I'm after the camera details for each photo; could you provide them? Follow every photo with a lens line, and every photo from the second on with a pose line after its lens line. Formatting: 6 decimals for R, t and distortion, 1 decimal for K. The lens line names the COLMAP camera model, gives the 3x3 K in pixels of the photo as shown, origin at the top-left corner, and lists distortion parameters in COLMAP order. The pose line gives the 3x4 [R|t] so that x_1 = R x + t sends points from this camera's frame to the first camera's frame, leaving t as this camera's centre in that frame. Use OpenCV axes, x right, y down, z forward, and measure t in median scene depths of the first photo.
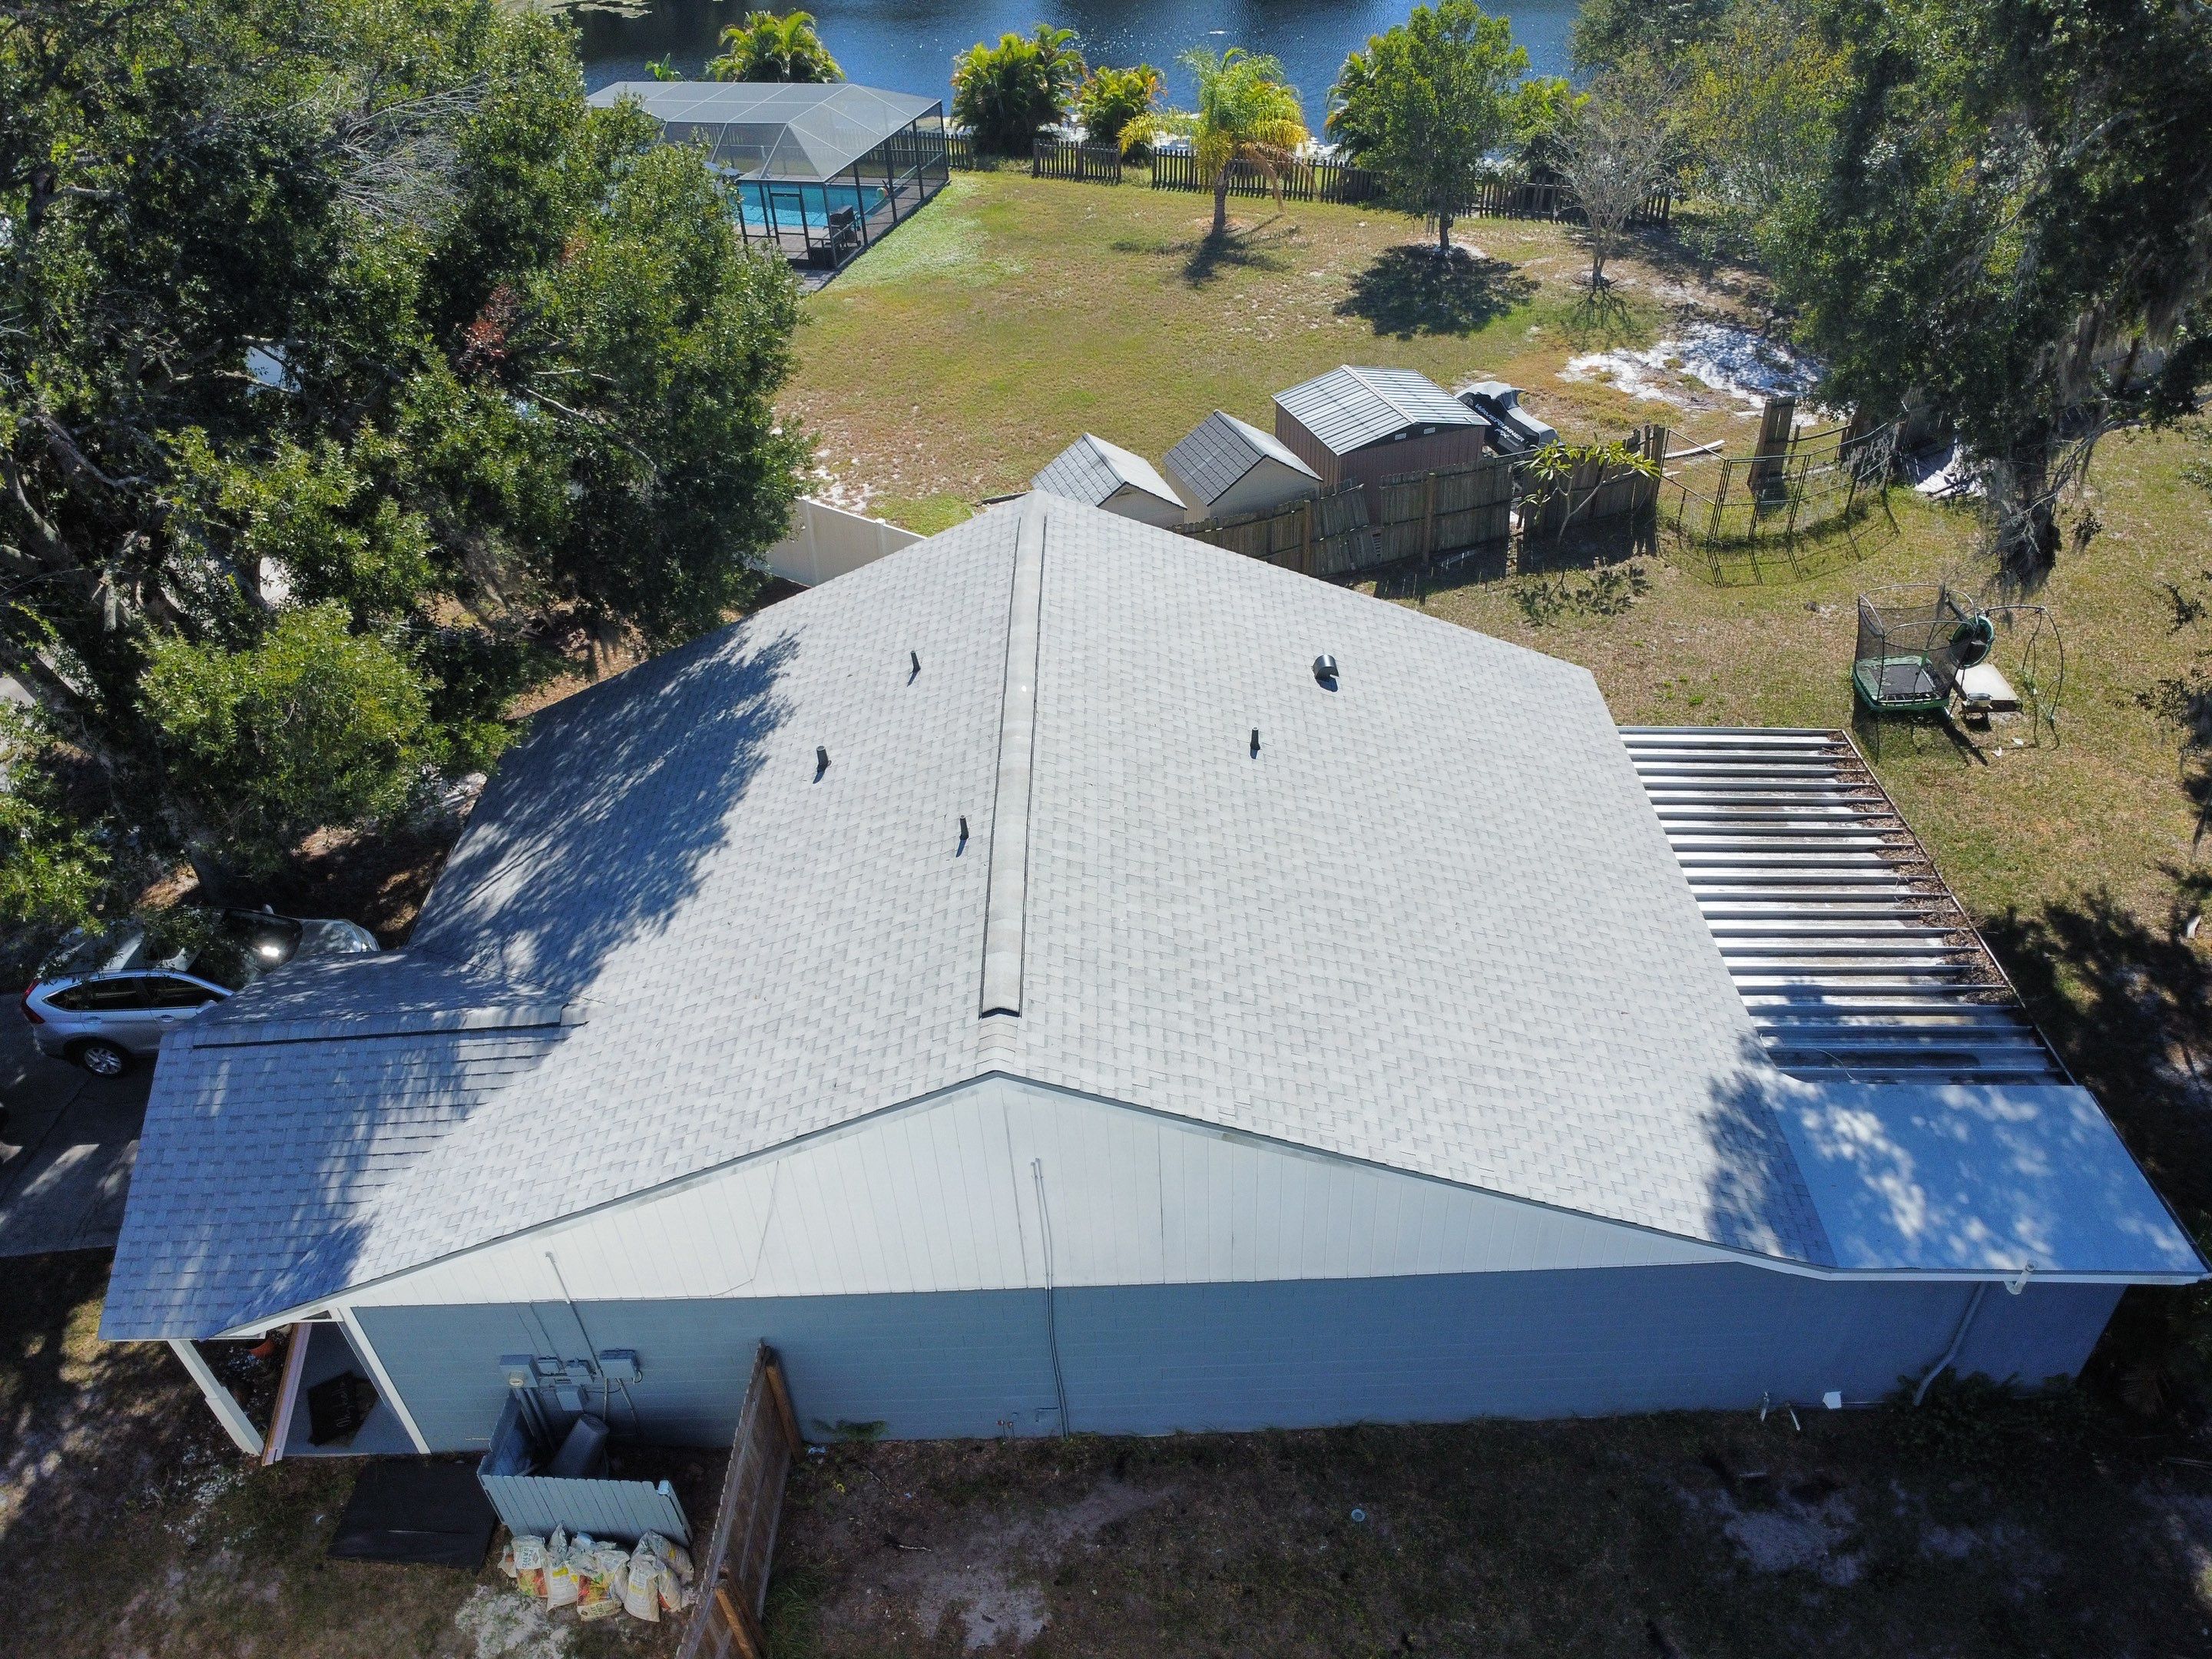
lens RADIAL K [[1607.4, 0, 1102.0], [0, 1607.4, 807.6], [0, 0, 1]] dist [-0.035665, 0.007079]
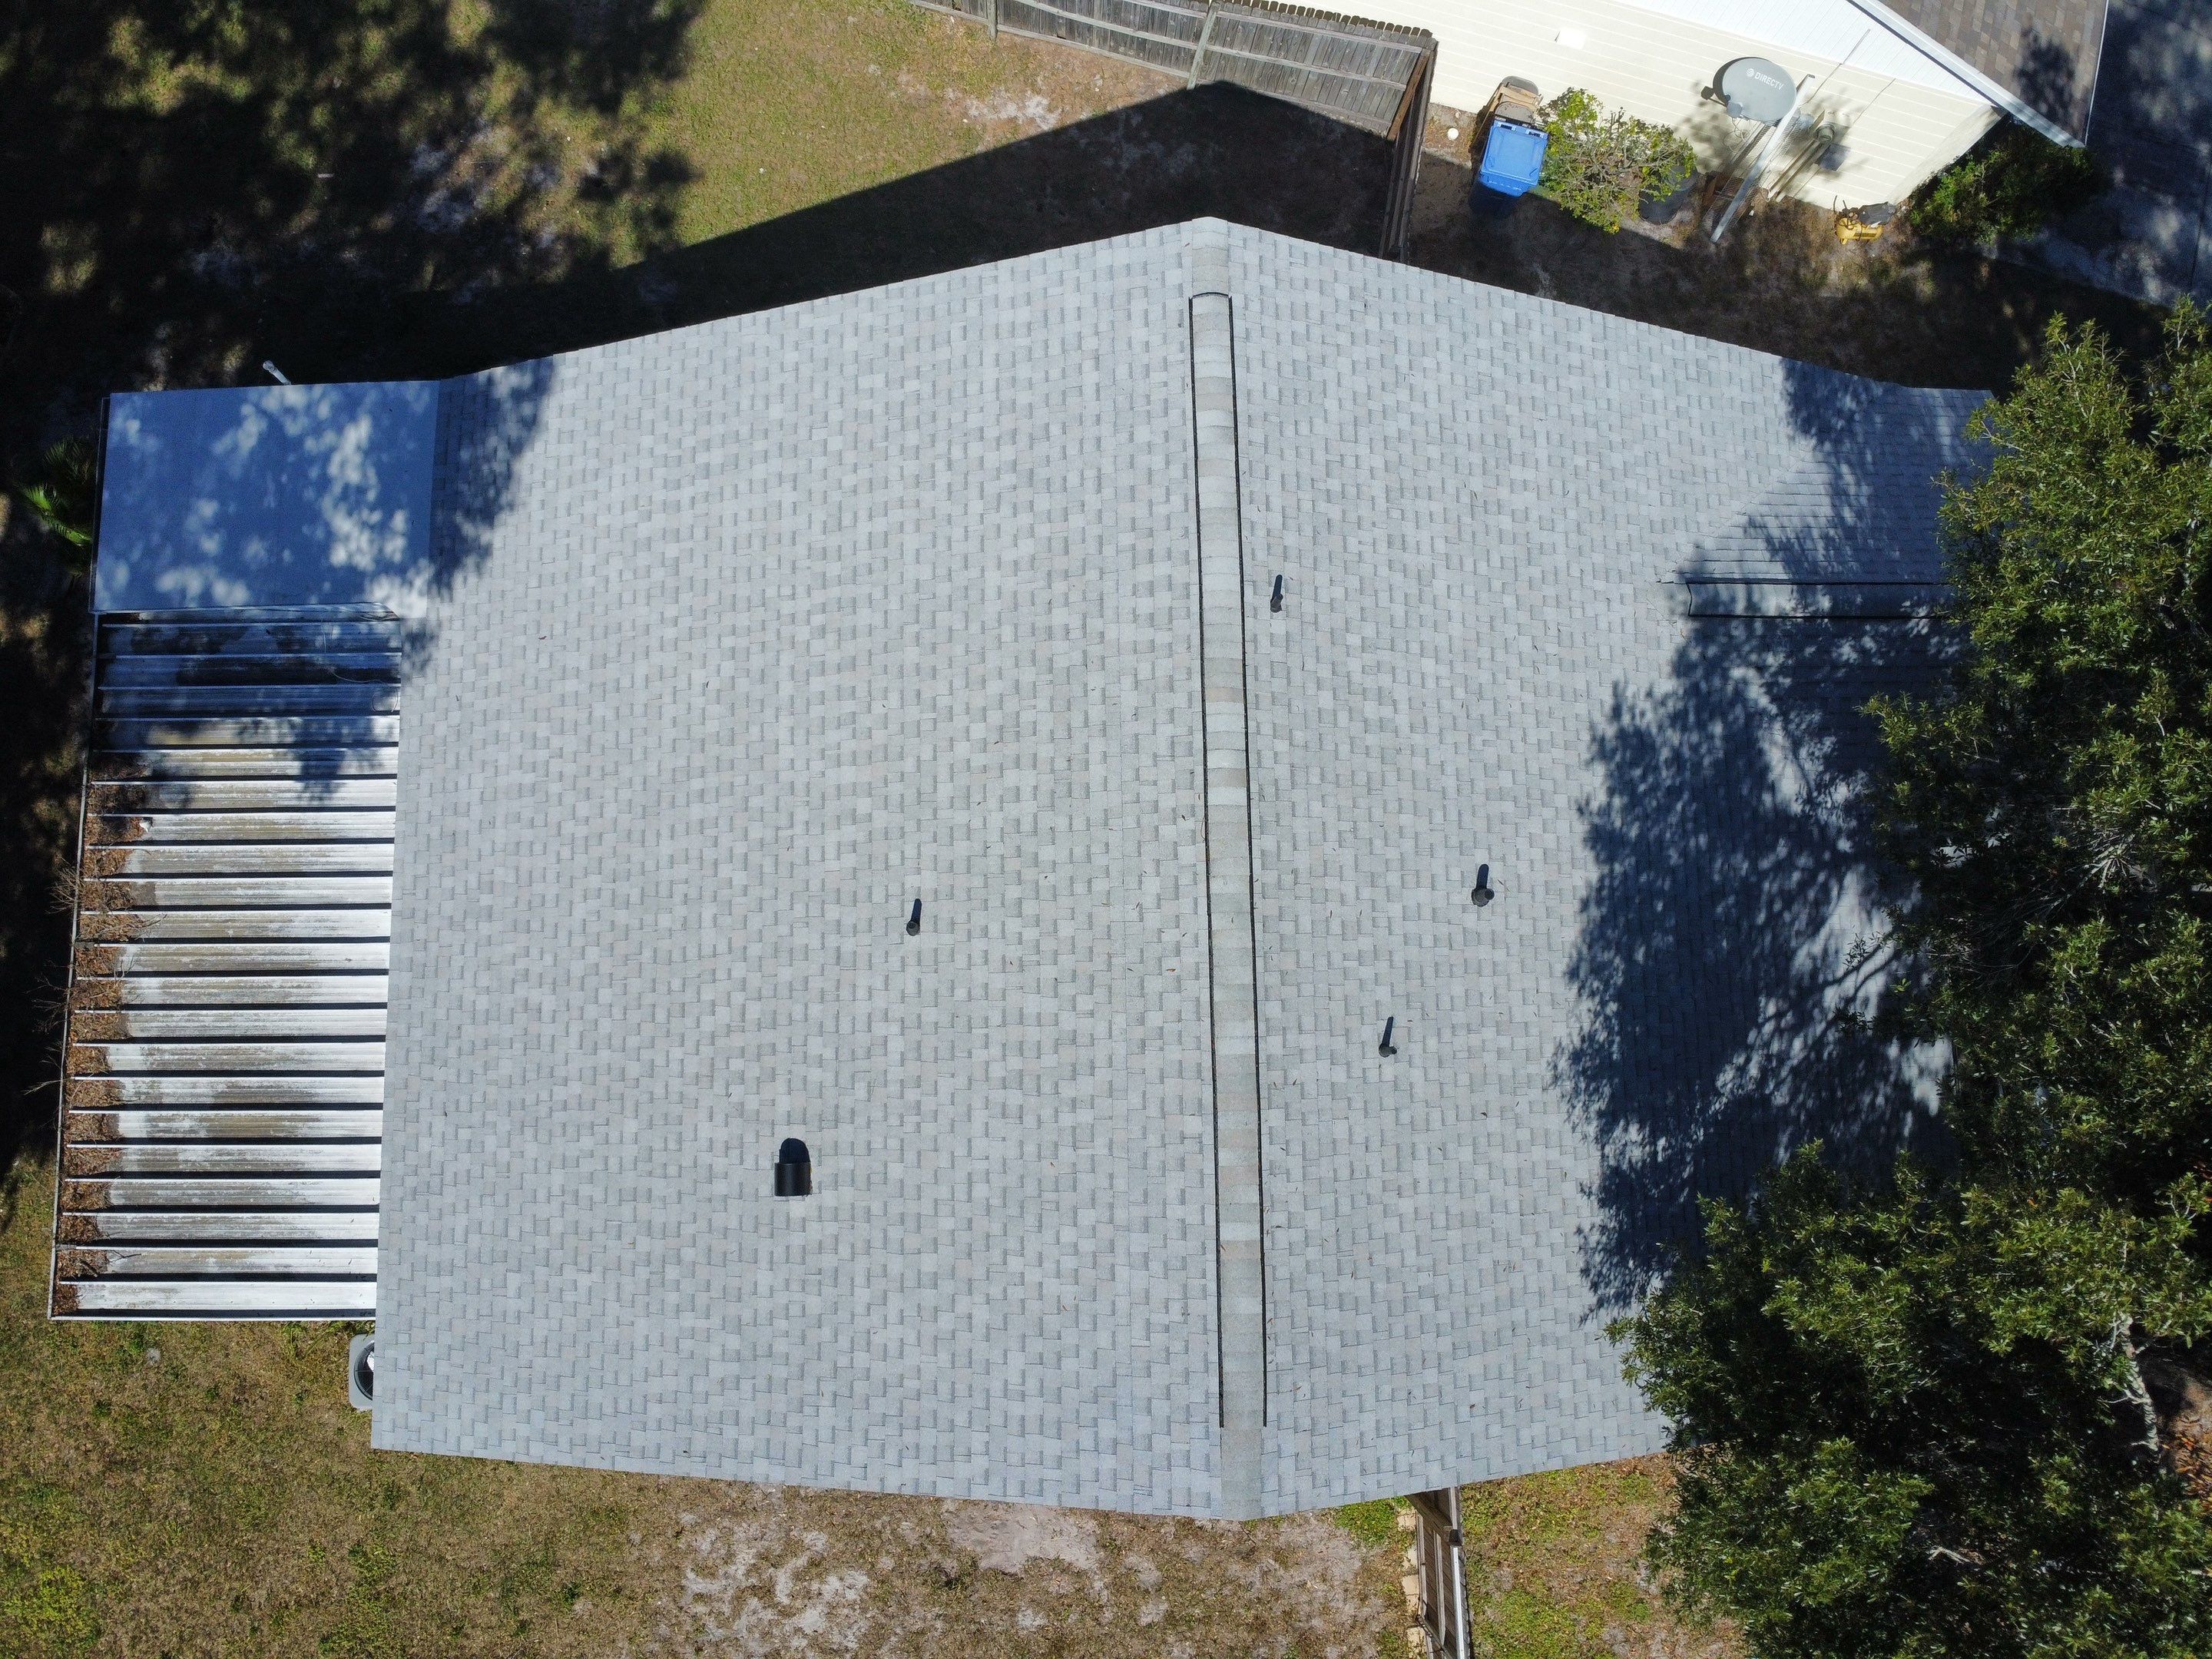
lens RADIAL K [[1607.4, 0, 1097.3], [0, 1607.4, 827.1], [0, 0, 1]] dist [-0.035665, 0.007079]
pose [[-0.999915, 0.013004, 0.000184, 0.007502], [-0.006052, -0.477745, 0.878478, -0.589579], [0.011512, 0.878402, 0.477783, 0.527070]]
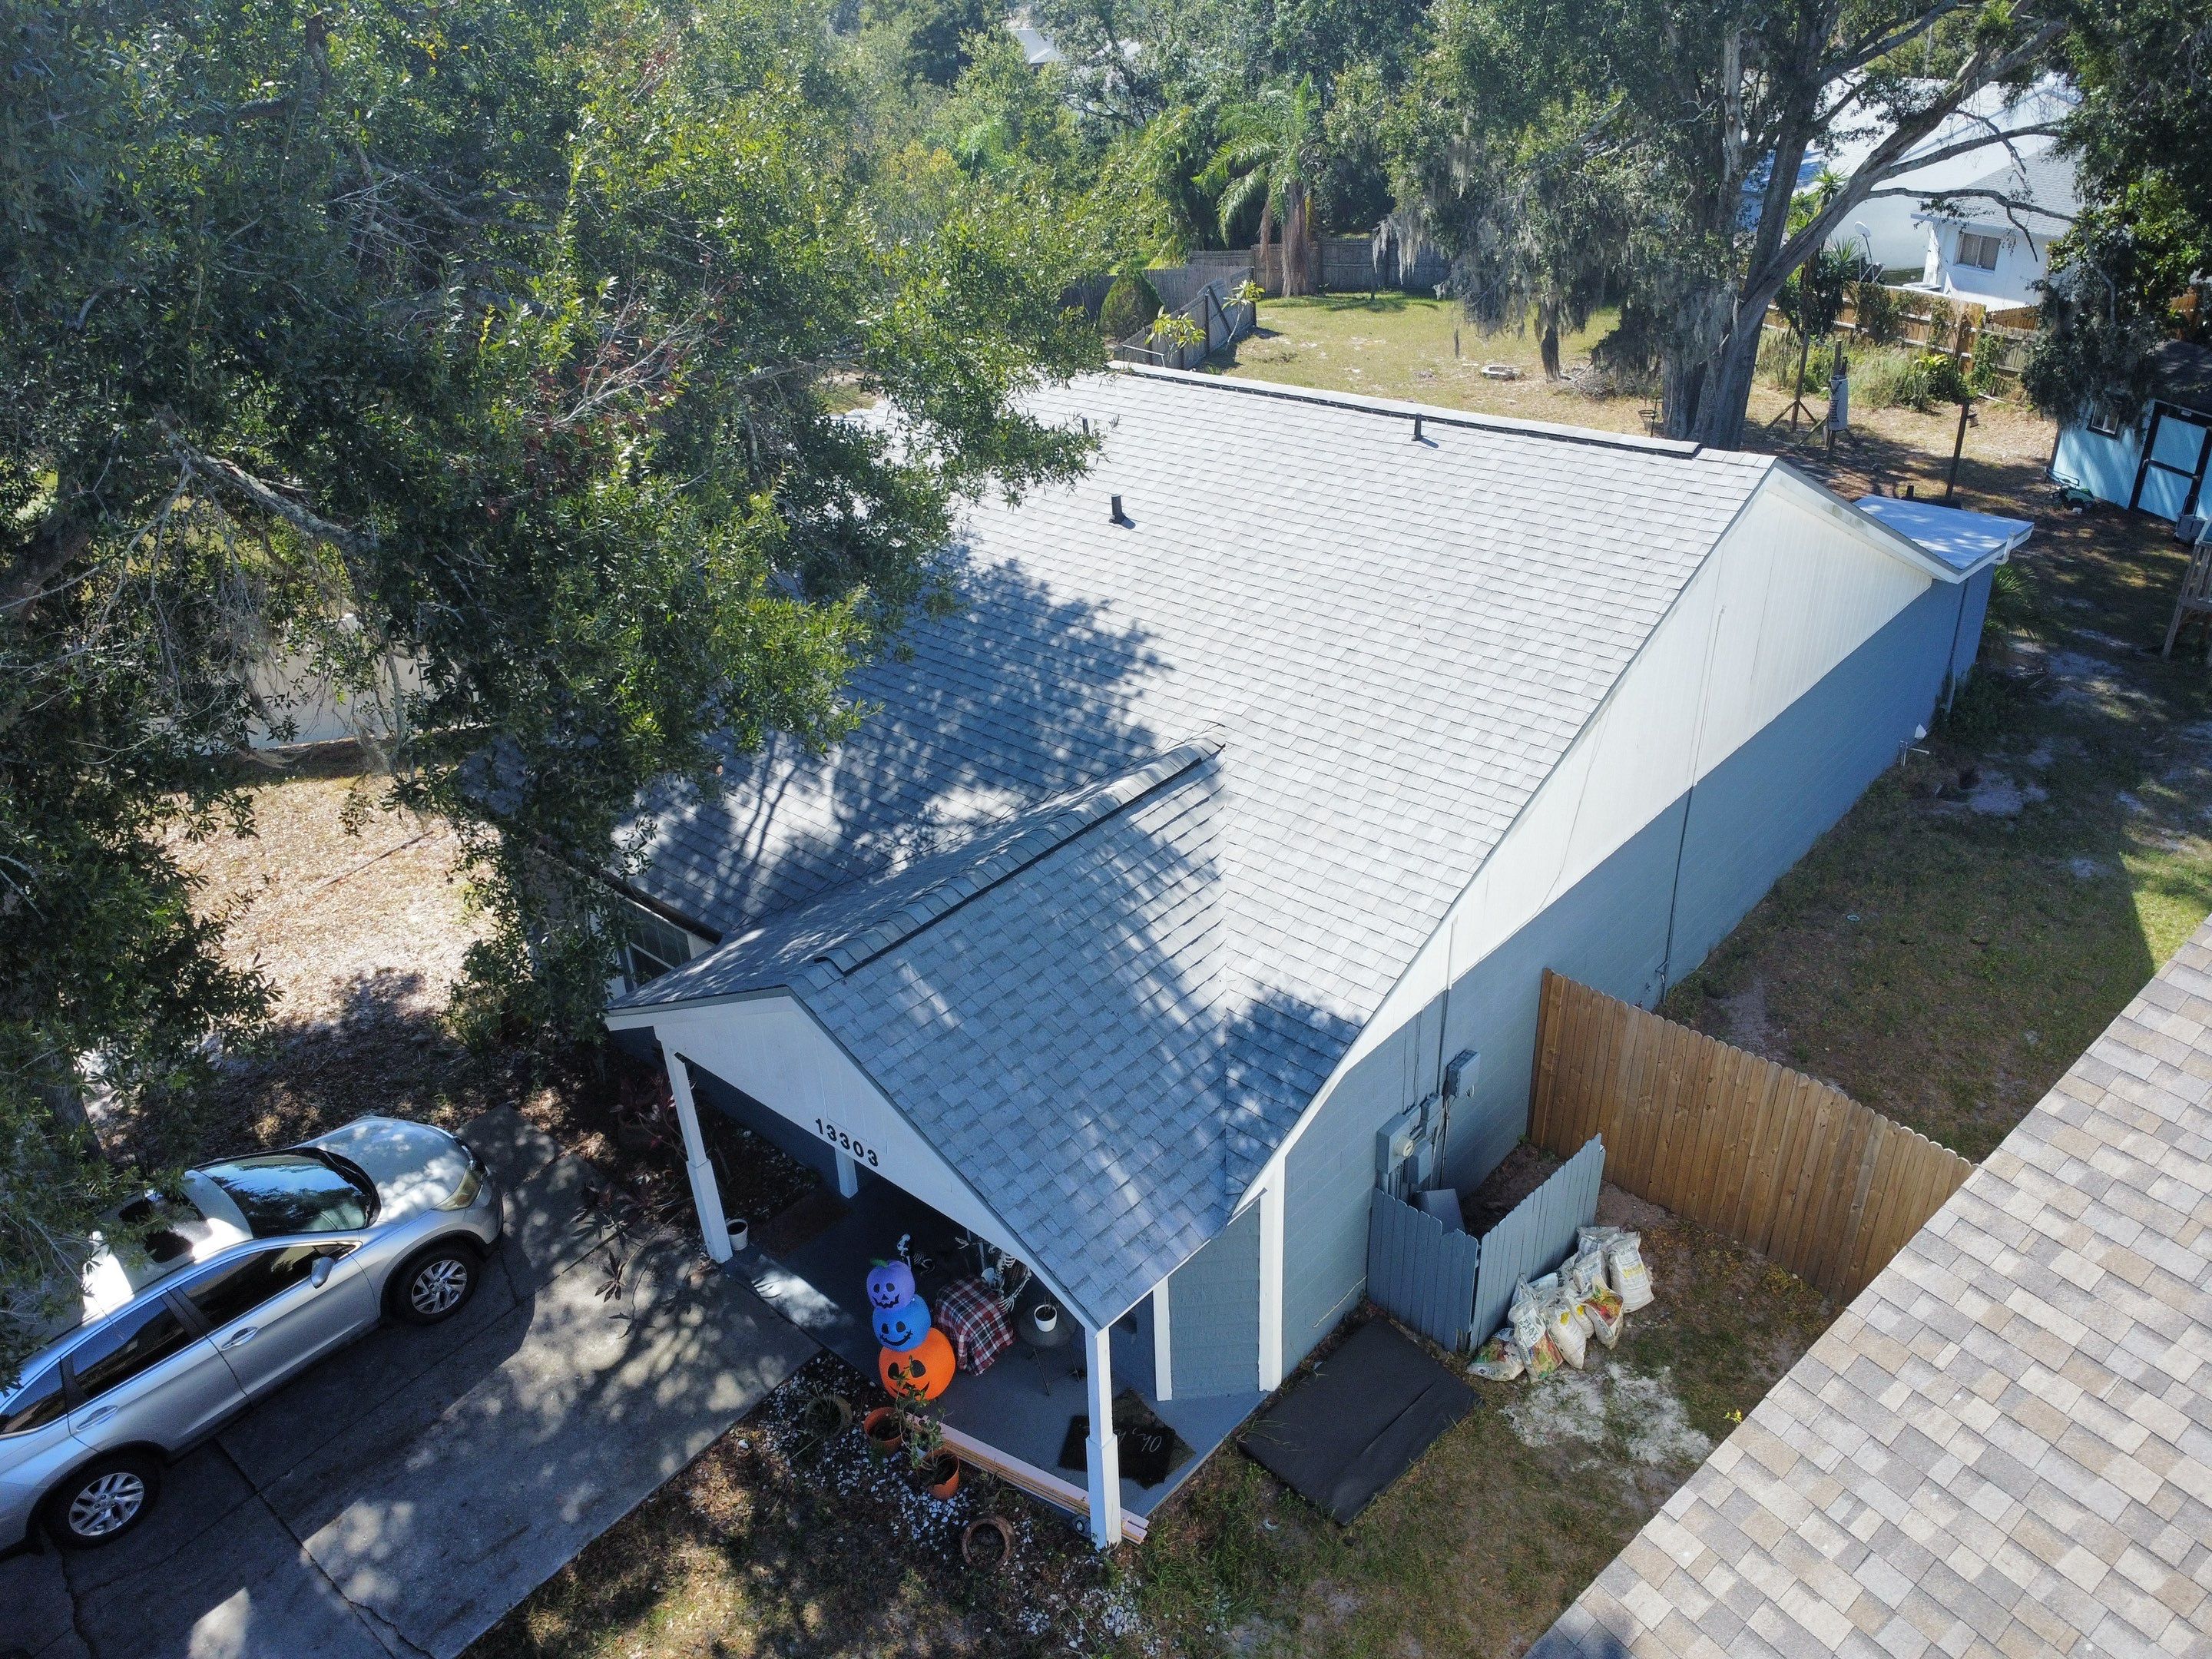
lens RADIAL K [[1607.4, 0, 1108.8], [0, 1607.4, 801.5], [0, 0, 1]] dist [-0.035665, 0.007079]
pose [[0.671256, -0.318182, 0.669460, -0.725659], [0.452995, 0.890983, -0.030743, 0.123951], [-0.586695, 0.323898, 0.742212, 0.333042]]
